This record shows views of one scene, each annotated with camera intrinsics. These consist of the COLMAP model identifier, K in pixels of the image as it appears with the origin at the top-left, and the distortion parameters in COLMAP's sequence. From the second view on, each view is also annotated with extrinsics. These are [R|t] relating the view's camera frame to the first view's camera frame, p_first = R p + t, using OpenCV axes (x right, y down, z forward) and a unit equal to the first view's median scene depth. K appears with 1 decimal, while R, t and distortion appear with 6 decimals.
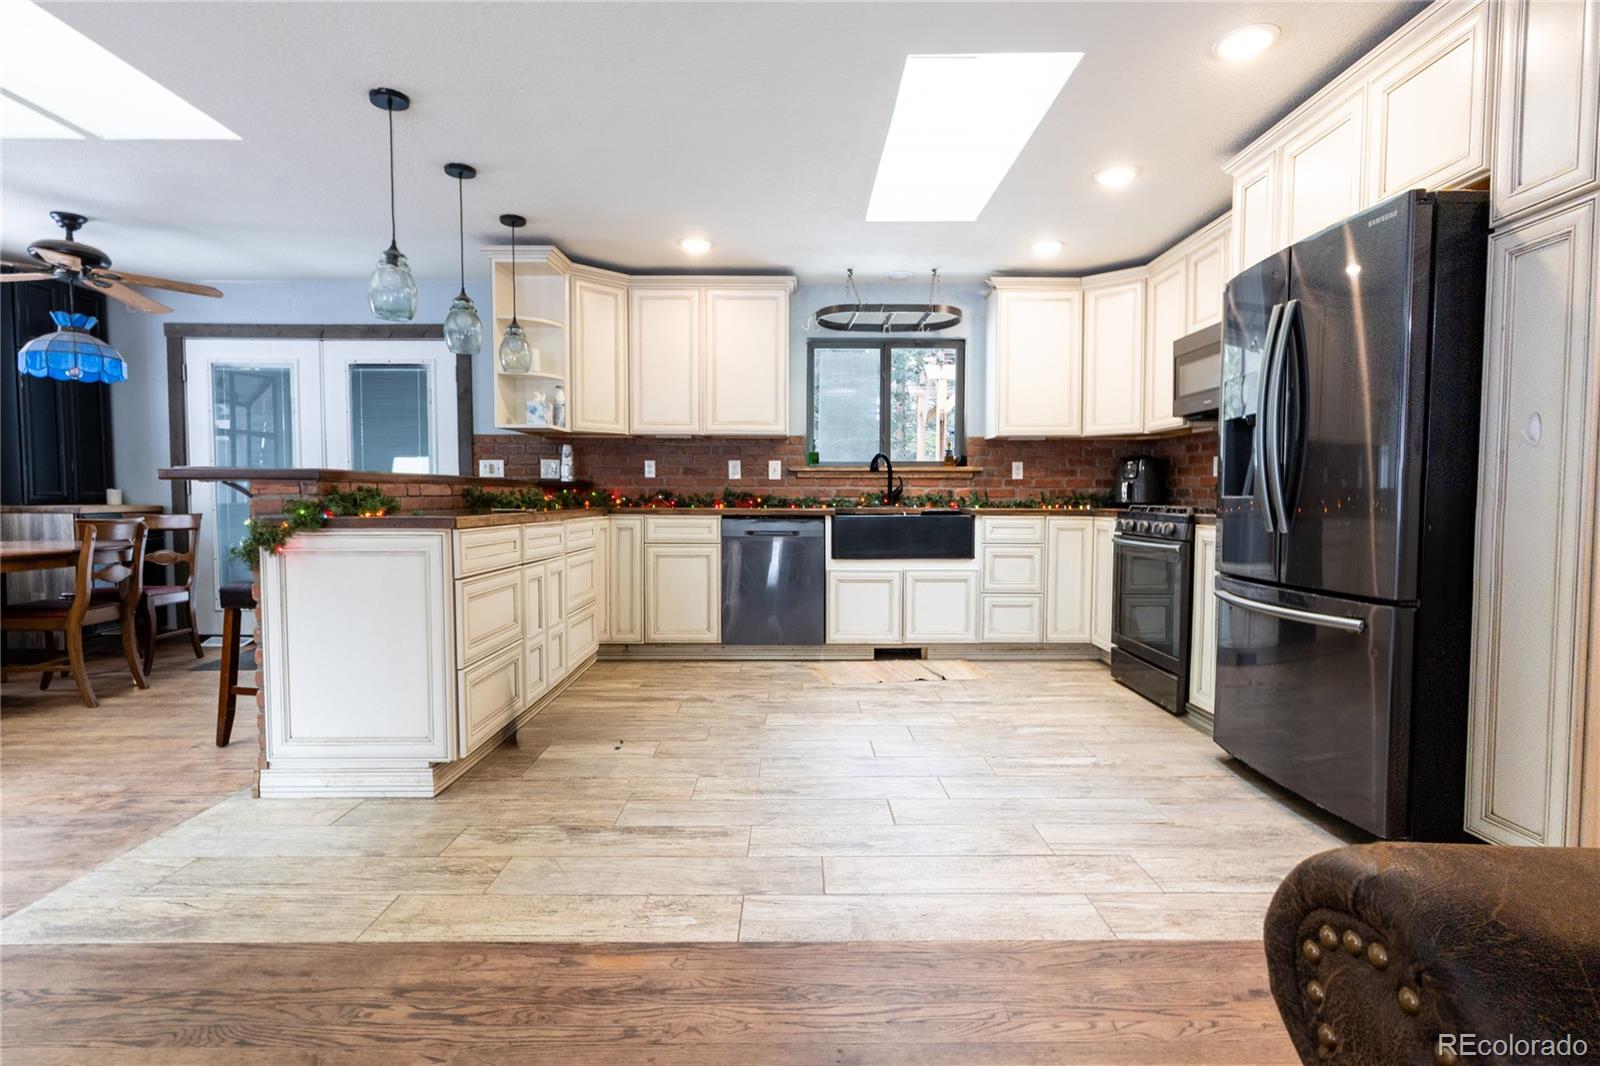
lens RADIAL K [[787.0, 0, 800.0], [0, 787.0, 533.0], [0, 0, 1]] dist [0.000588, 0.000799]
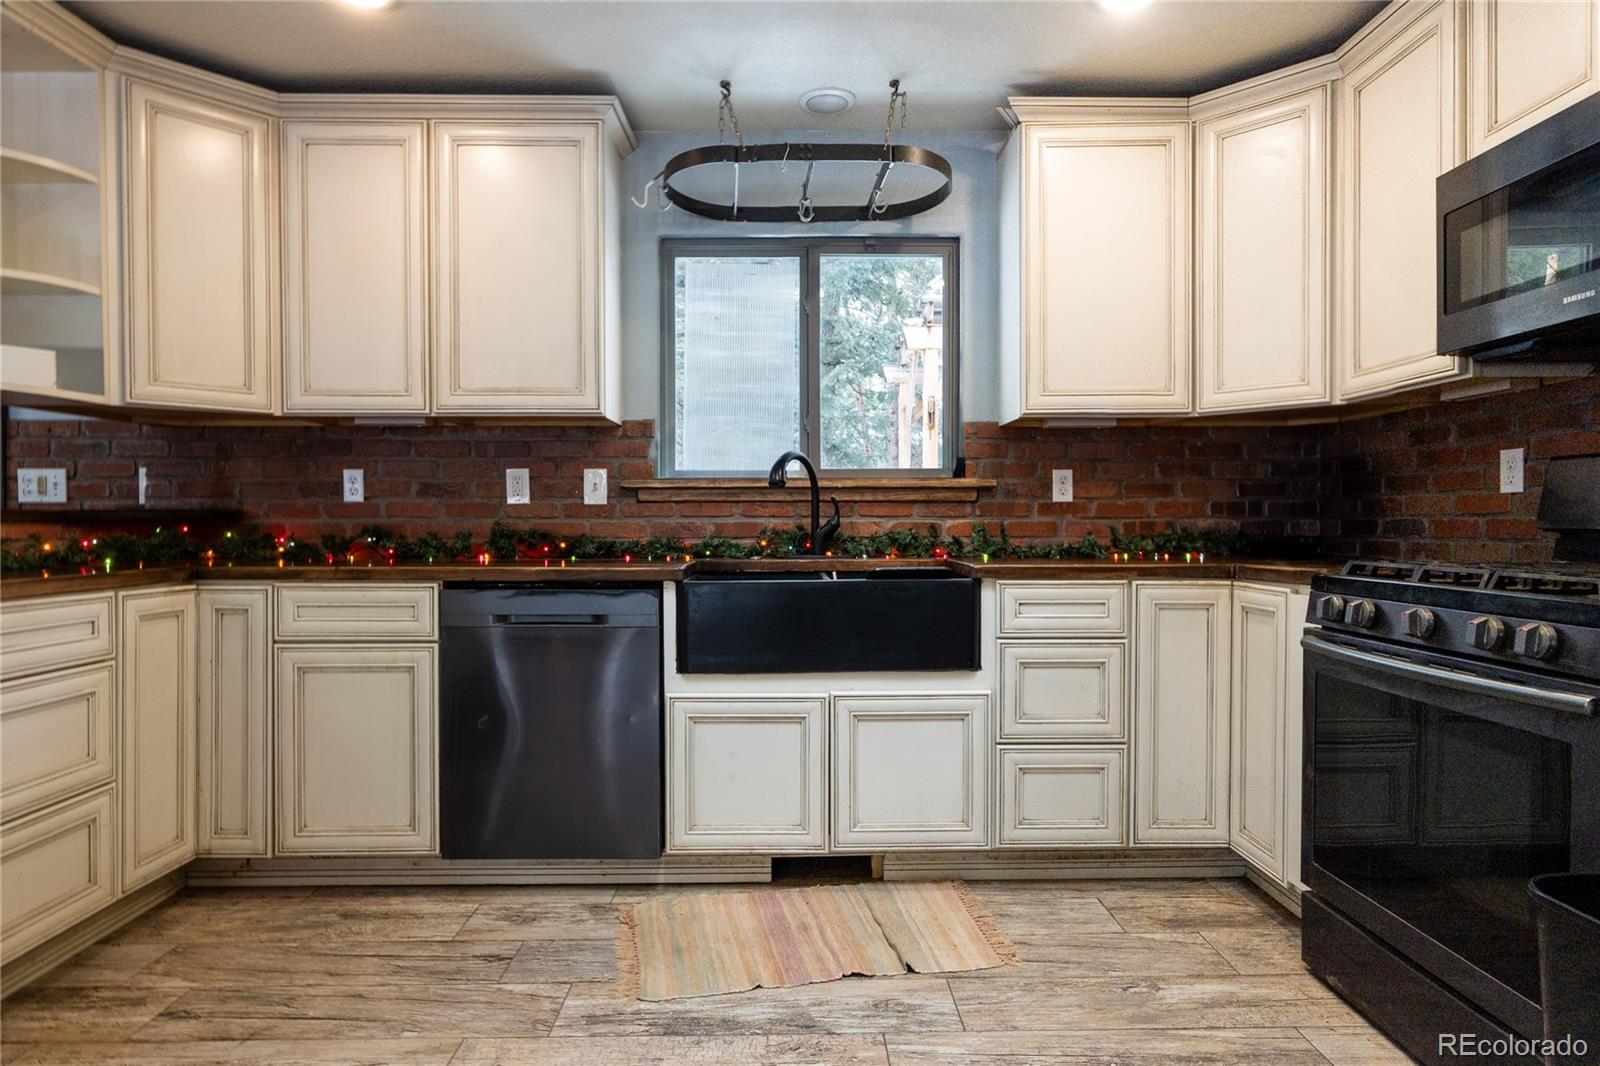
lens RADIAL K [[861.9, 0, 800.0], [0, 861.9, 533.0], [0, 0, 1]] dist [0.001129, 0.000224]
pose [[0.999976, -0.004393, 0.005276, 0.104771], [0.004579, 0.999348, -0.035820, -0.029905], [-0.005115, 0.035843, 0.999344, 0.455171]]
